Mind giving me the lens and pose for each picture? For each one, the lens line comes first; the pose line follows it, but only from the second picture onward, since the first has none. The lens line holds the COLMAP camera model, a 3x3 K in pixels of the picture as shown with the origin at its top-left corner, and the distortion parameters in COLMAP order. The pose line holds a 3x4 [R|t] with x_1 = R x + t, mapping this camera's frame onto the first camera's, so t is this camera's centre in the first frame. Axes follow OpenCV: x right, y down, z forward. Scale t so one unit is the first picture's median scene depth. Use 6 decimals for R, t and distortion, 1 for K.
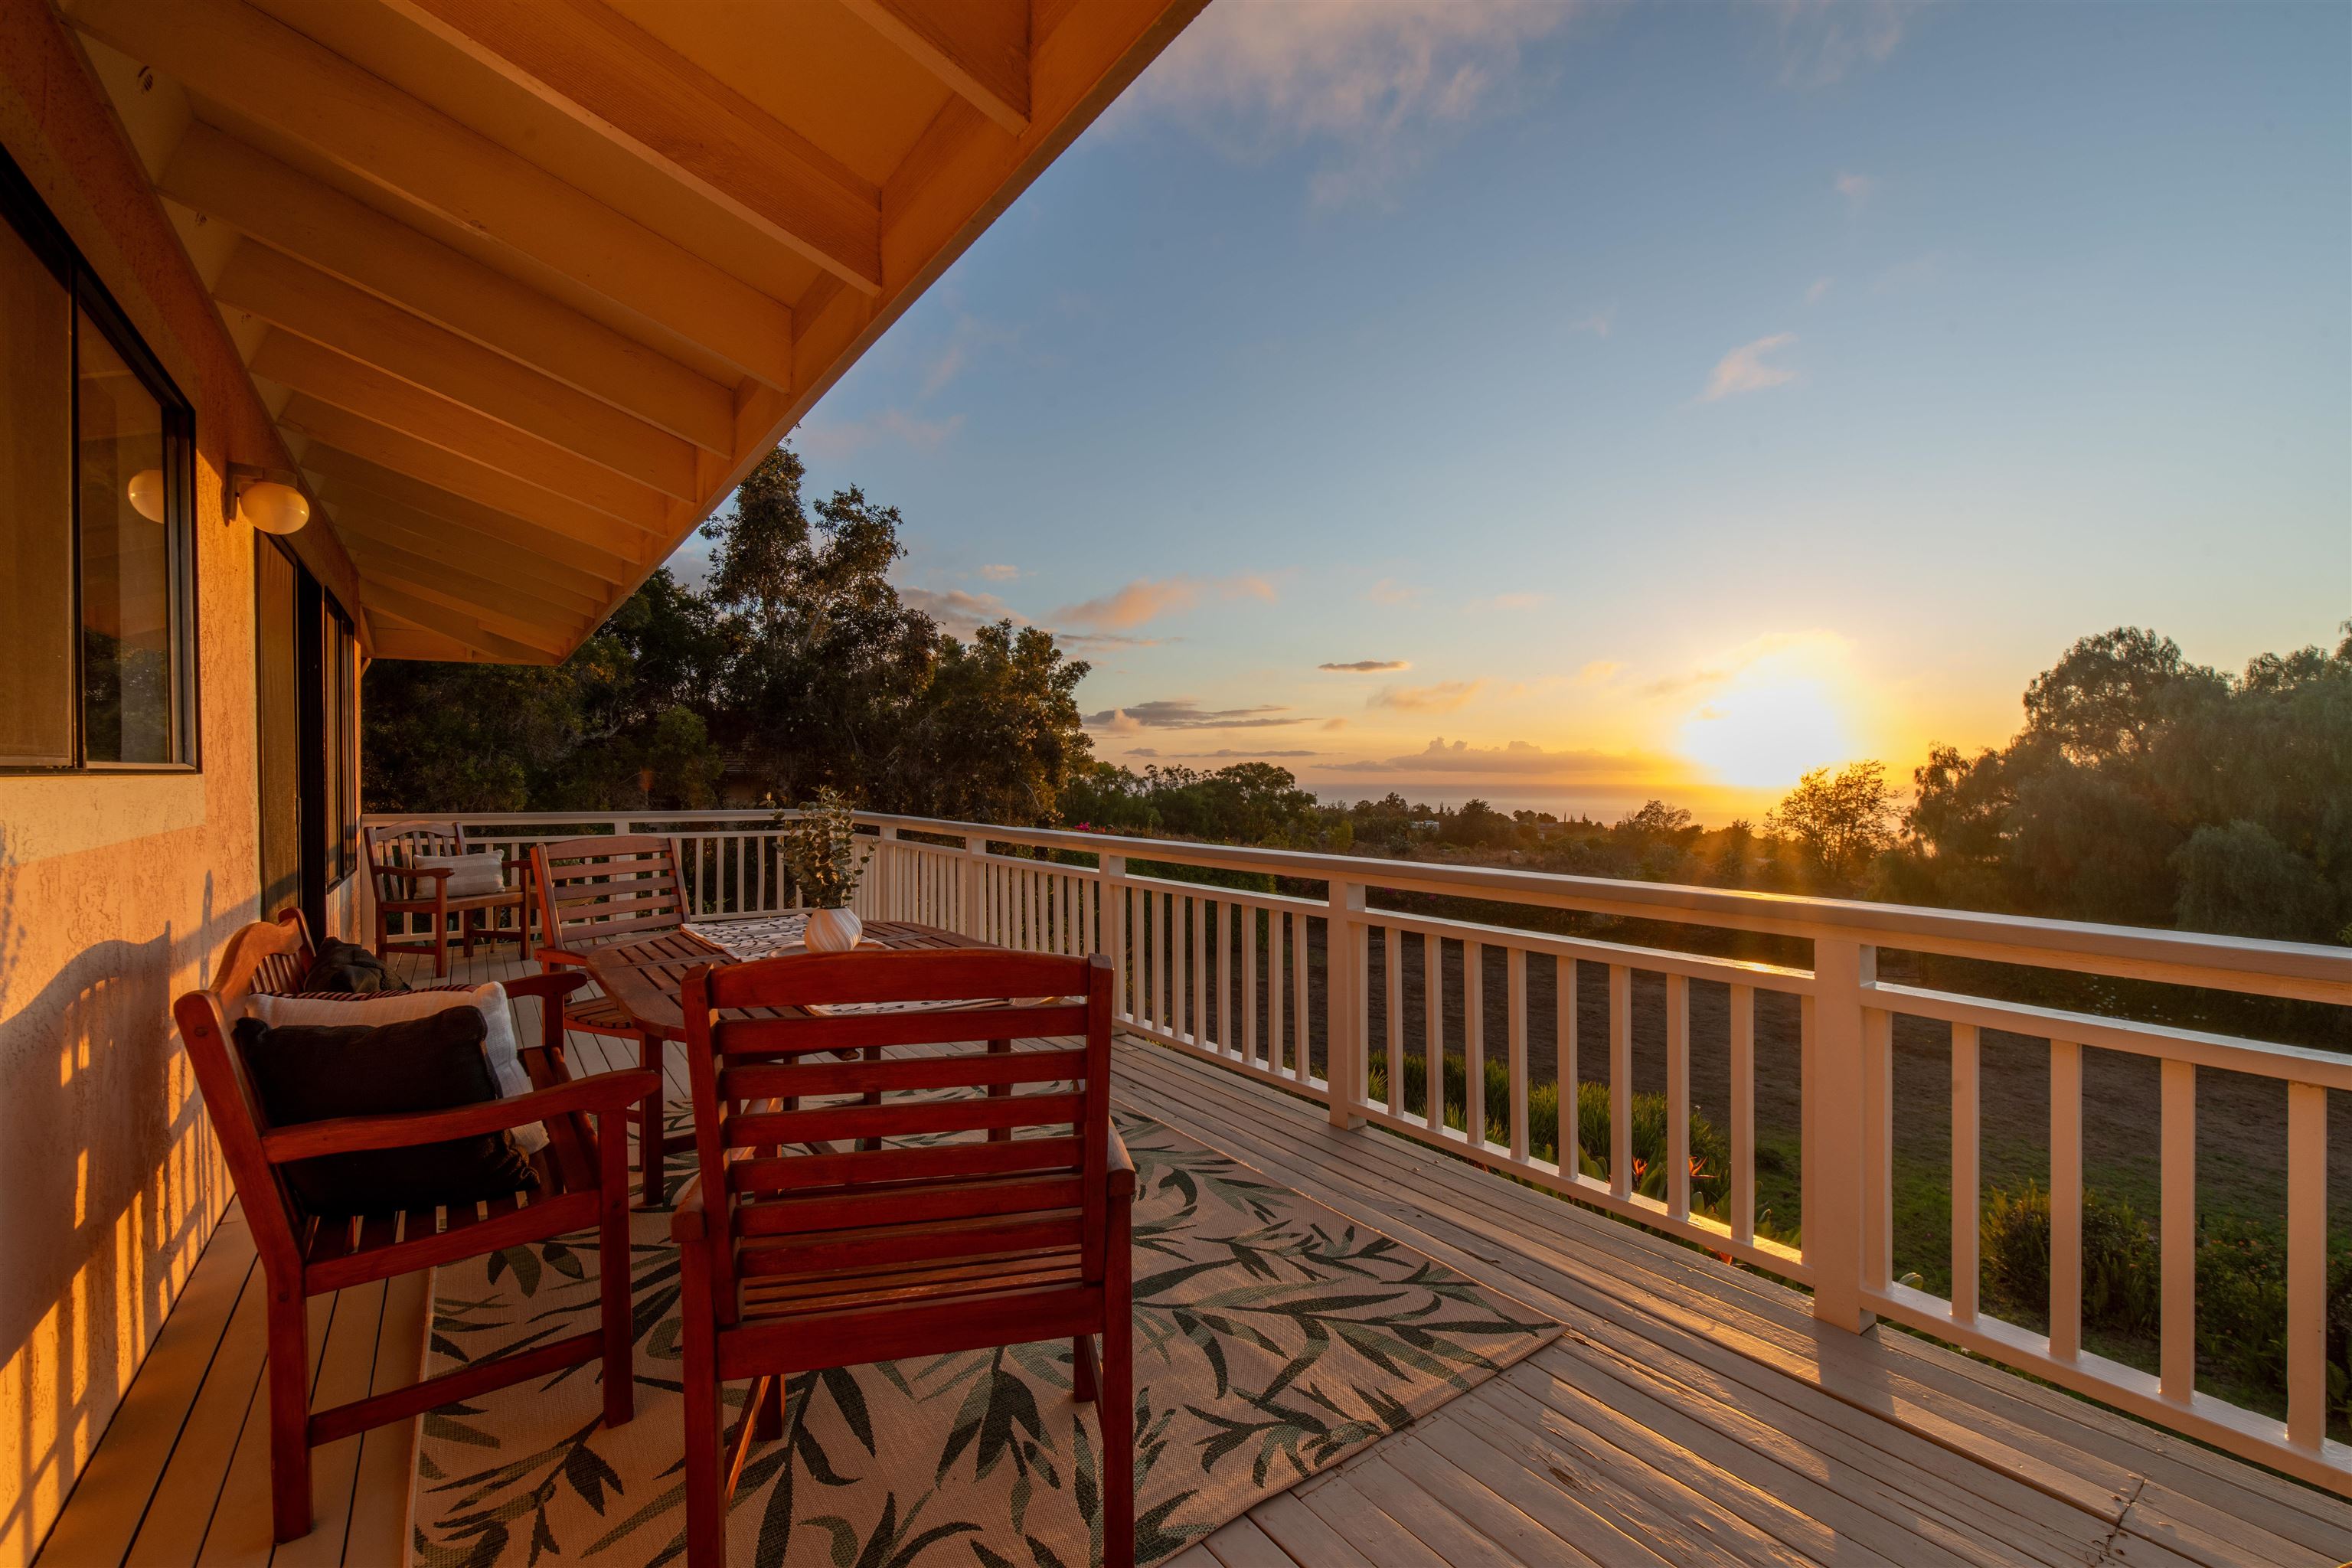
lens RADIAL K [[1013.3, 0, 1178.5], [0, 1013.3, 774.3], [0, 0, 1]] dist [0.002344, -0.004743]
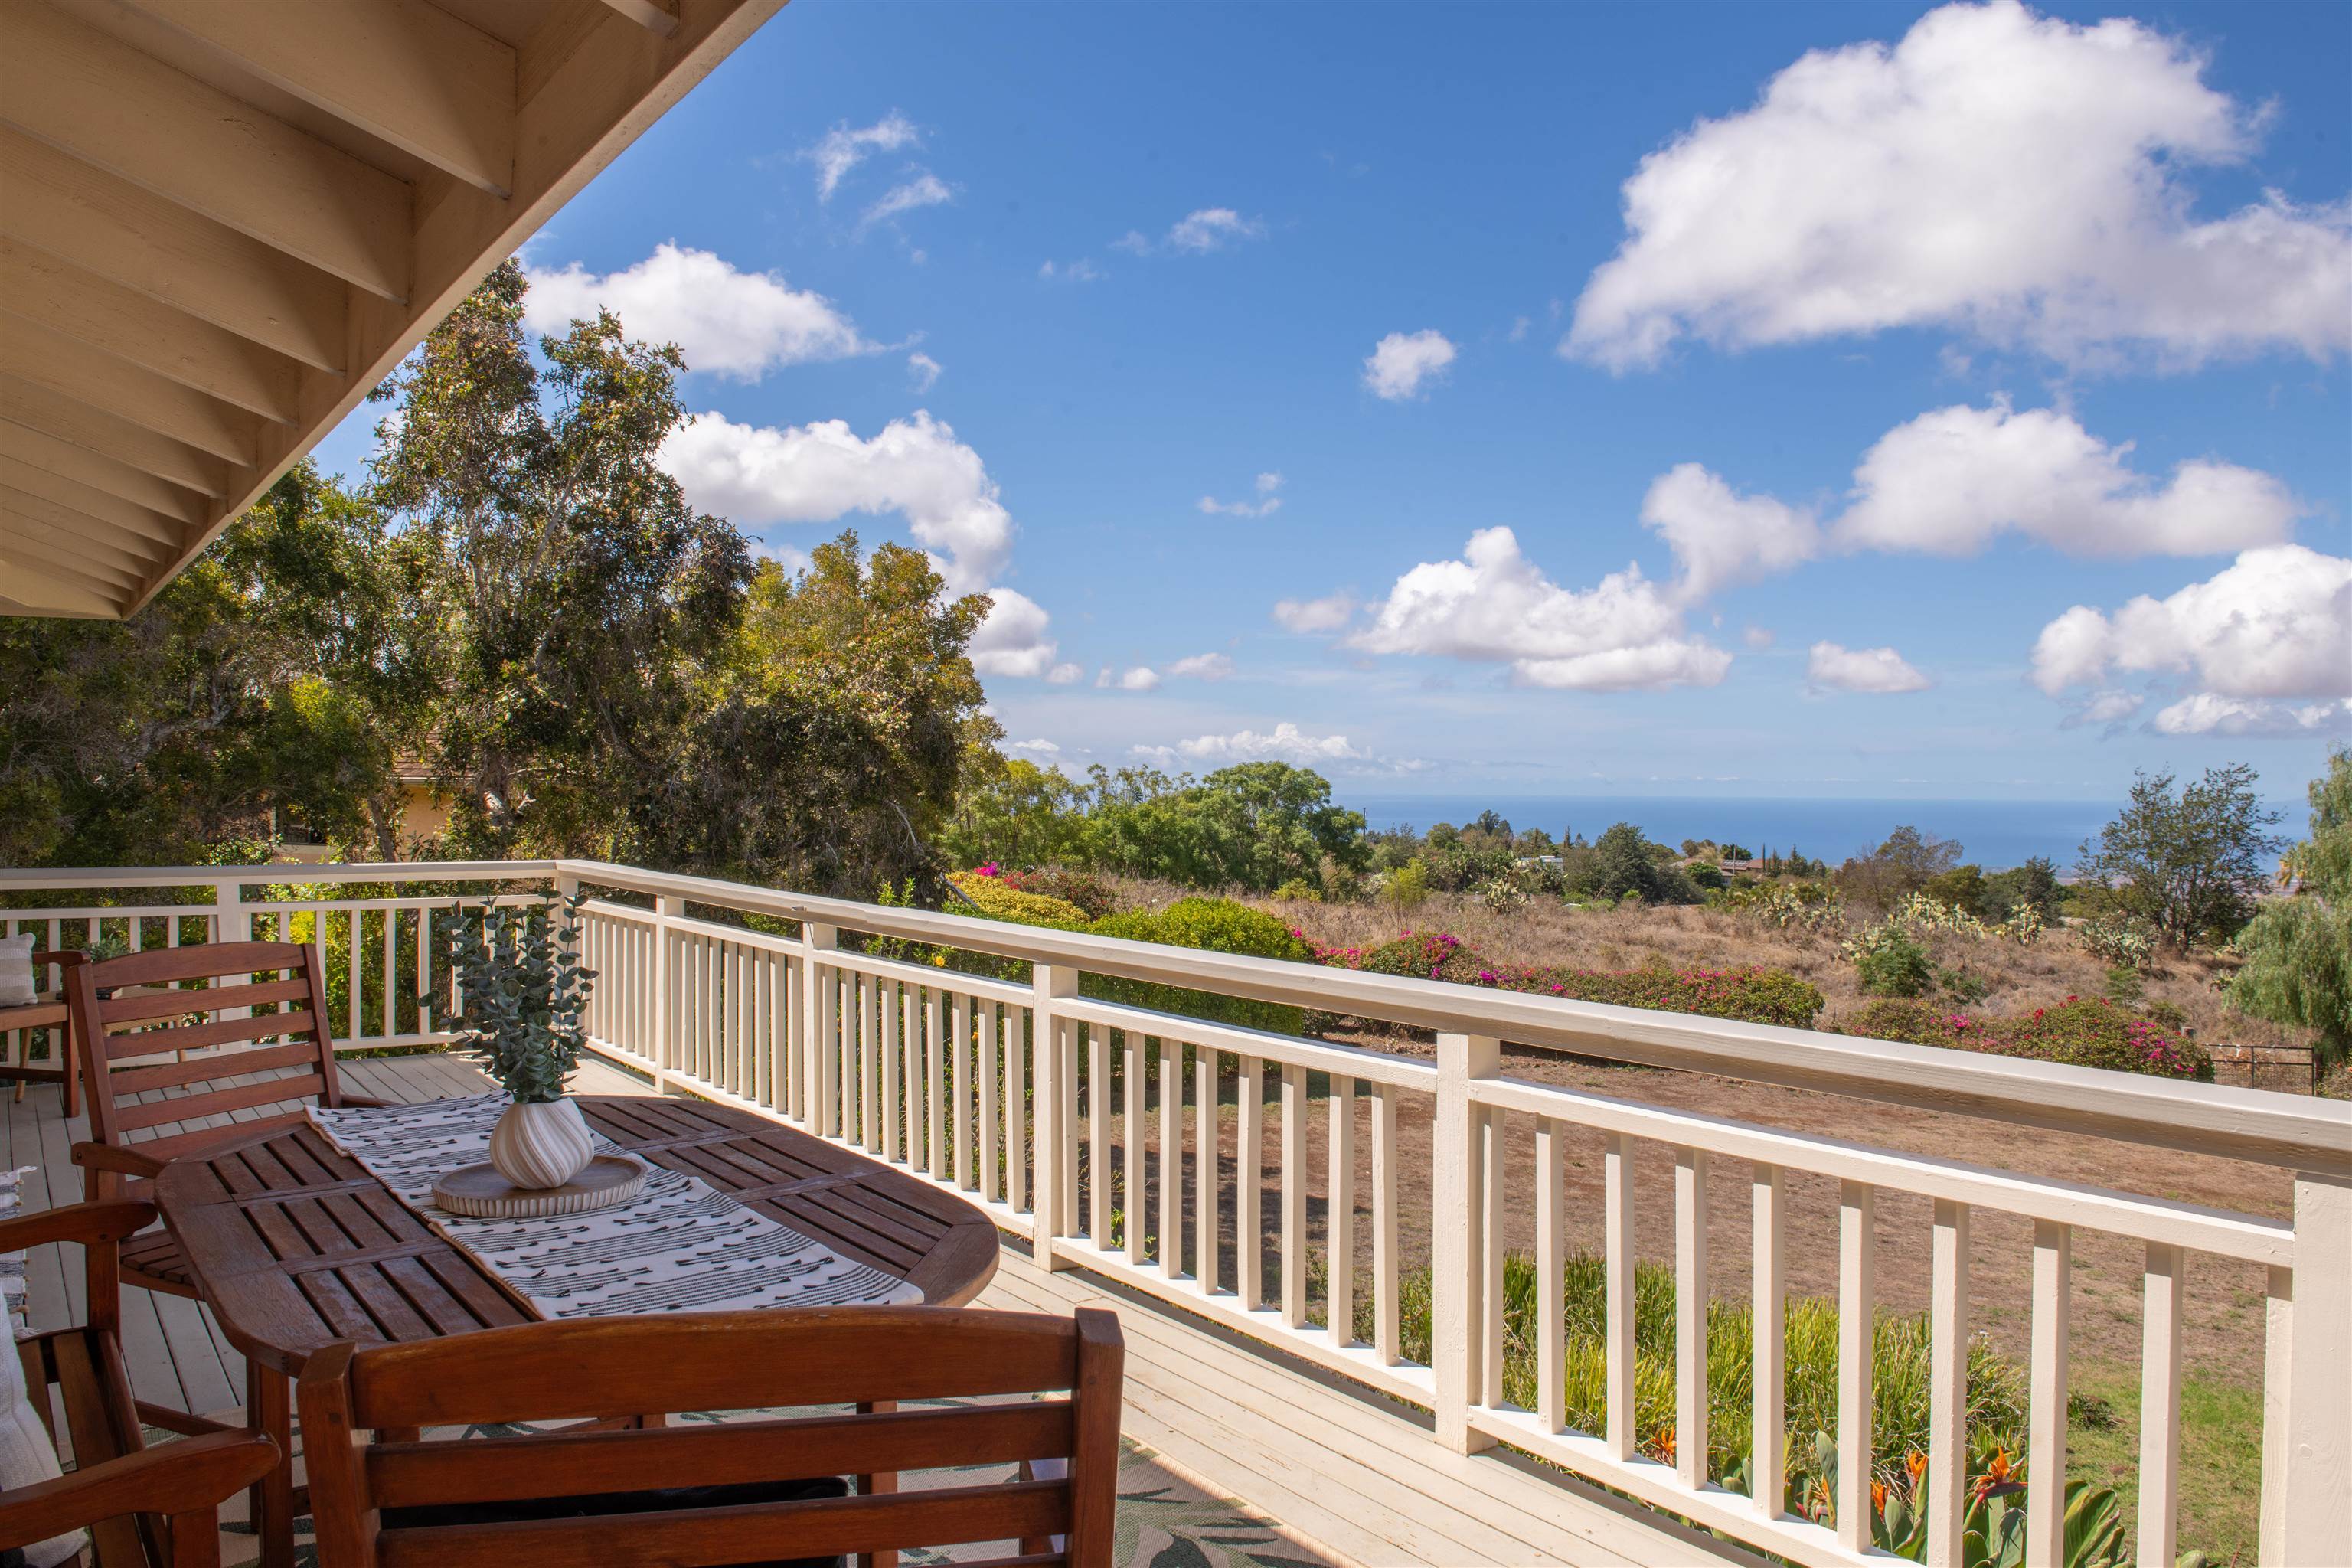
lens RADIAL K [[1646.5, 0, 1181.2], [0, 1646.5, 802.5], [0, 0, 1]] dist [-0.026384, -0.022598]
pose [[0.999697, 0.002903, 0.024460, -0.009013], [-0.003257, 0.999891, 0.014431, -0.016100], [-0.024415, -0.014506, 0.999597, 0.024796]]
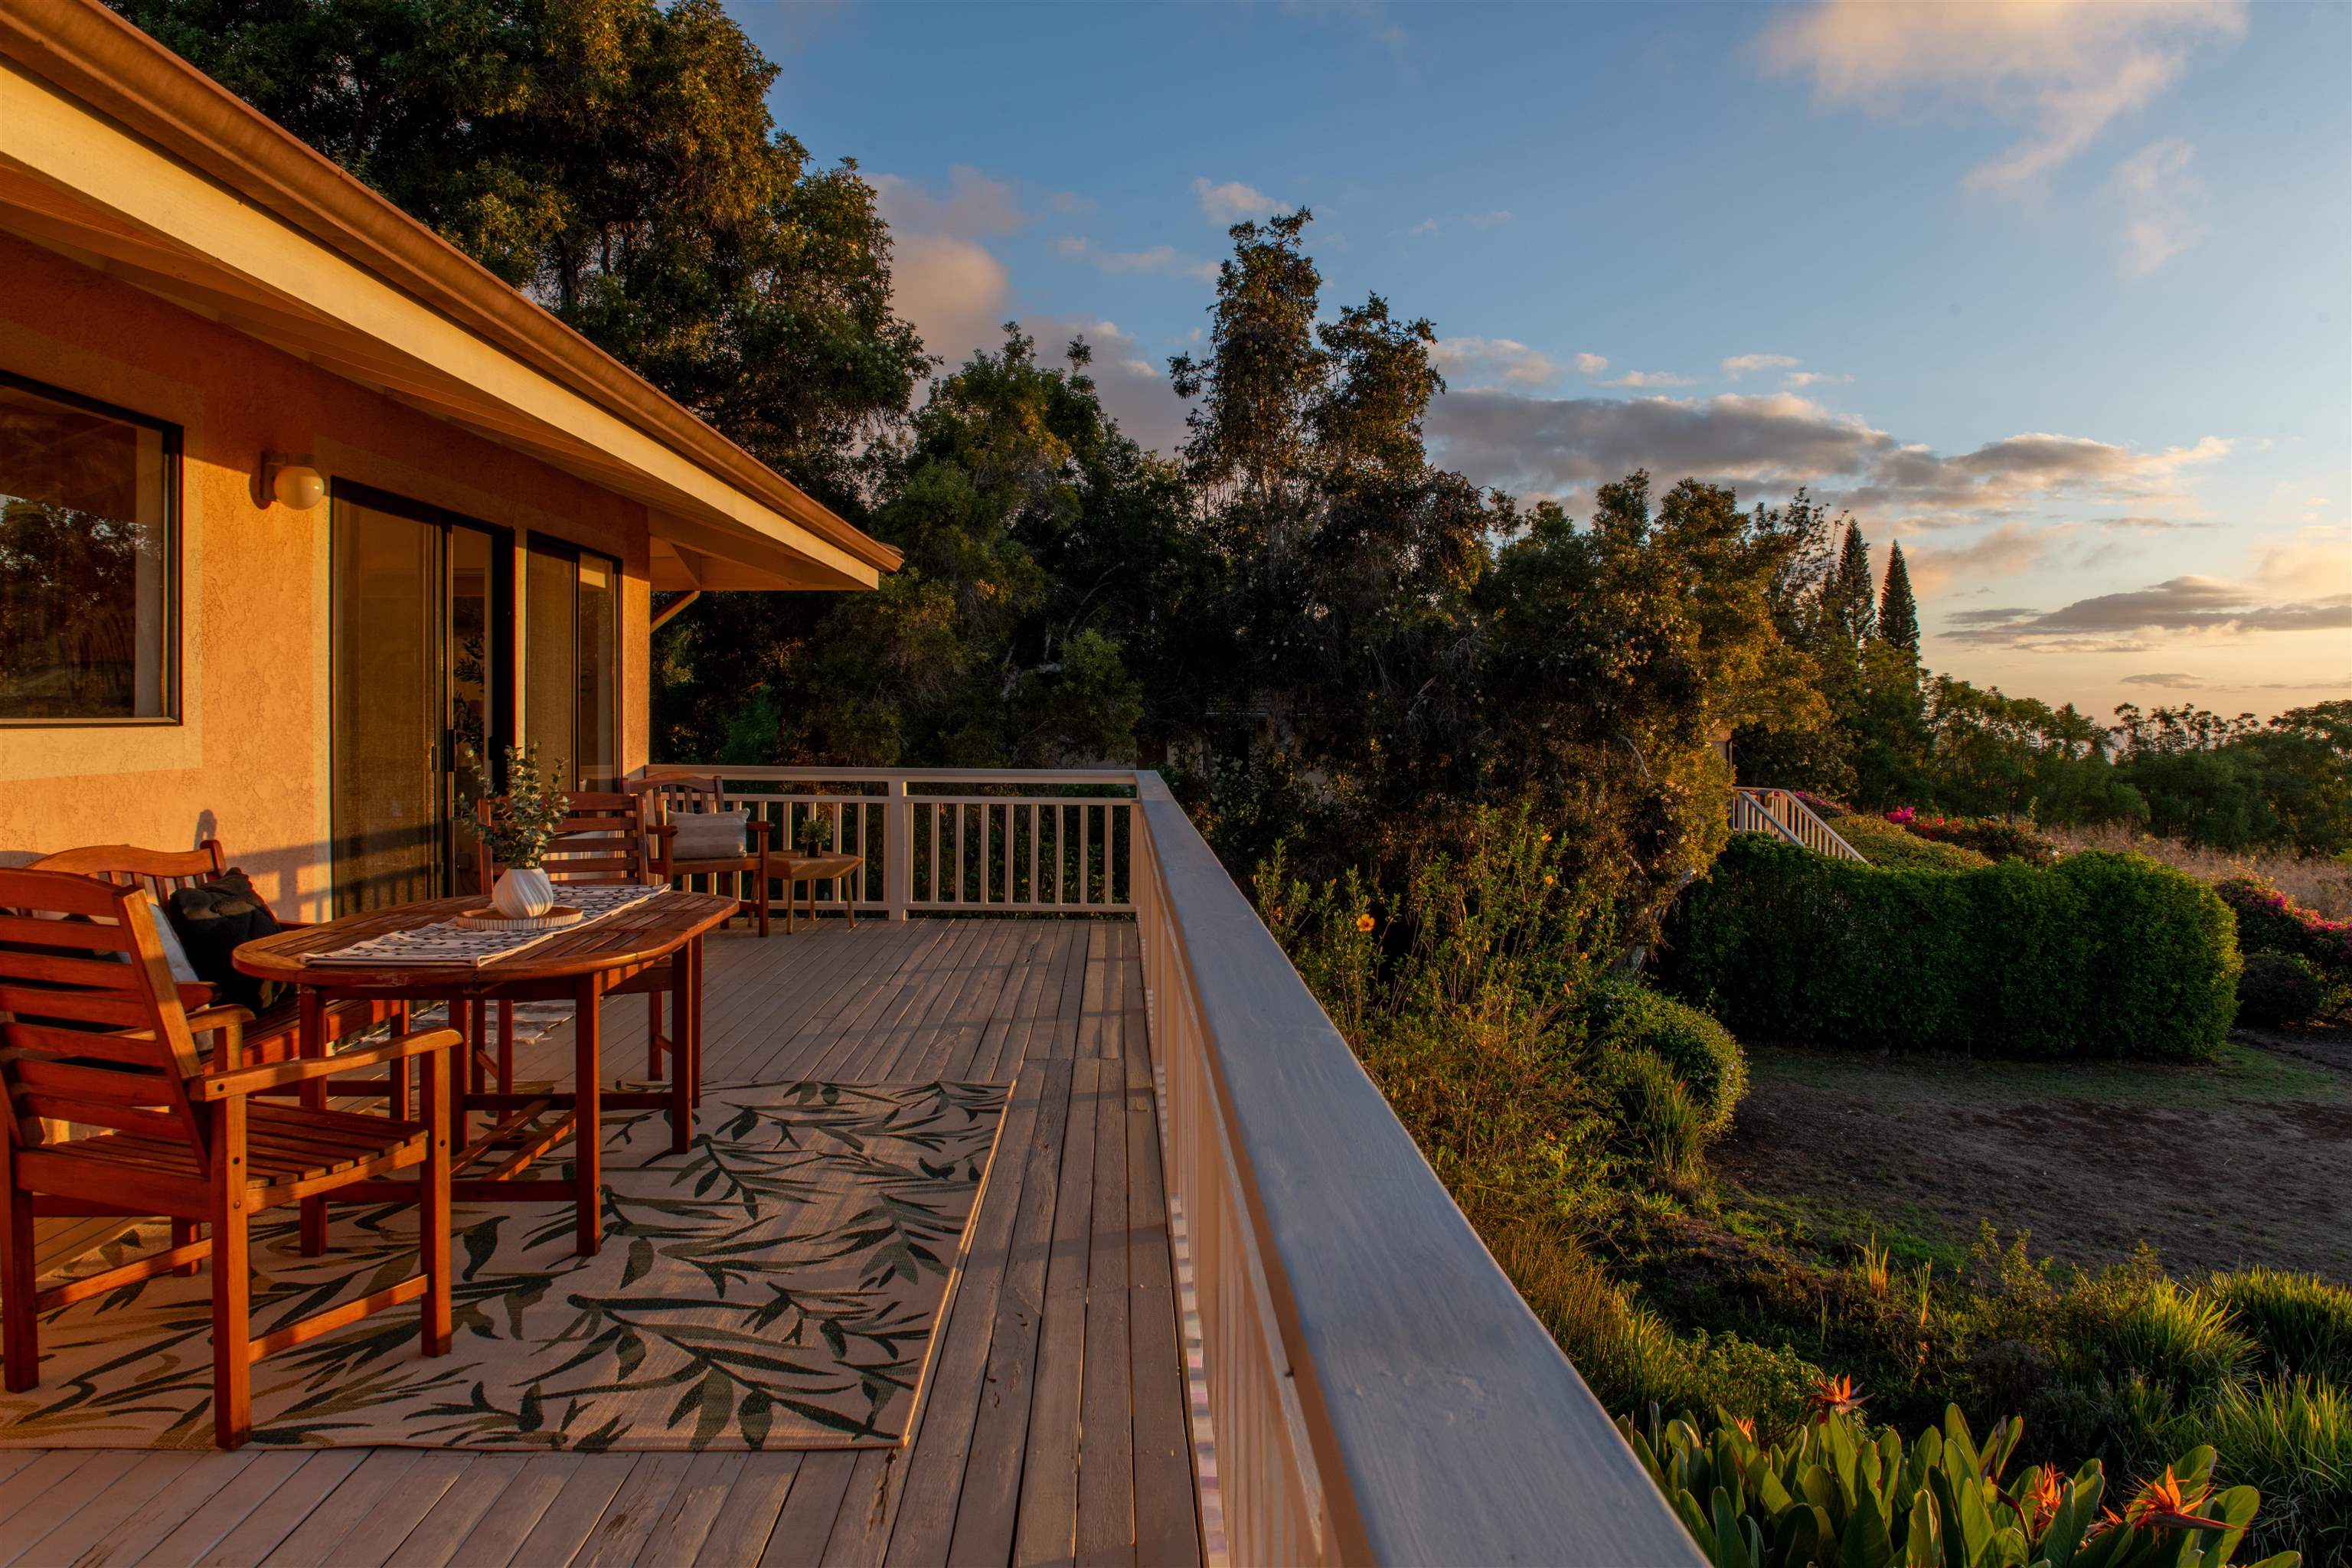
lens RADIAL K [[1646.5, 0, 1141.0], [0, 1646.5, 729.7], [0, 0, 1]] dist [-0.026384, -0.022598]
pose [[0.825405, 0.010062, -0.564451, 0.370309], [-0.005994, 0.999941, 0.009060, -0.007538], [0.564509, -0.004095, 0.825417, 0.015123]]
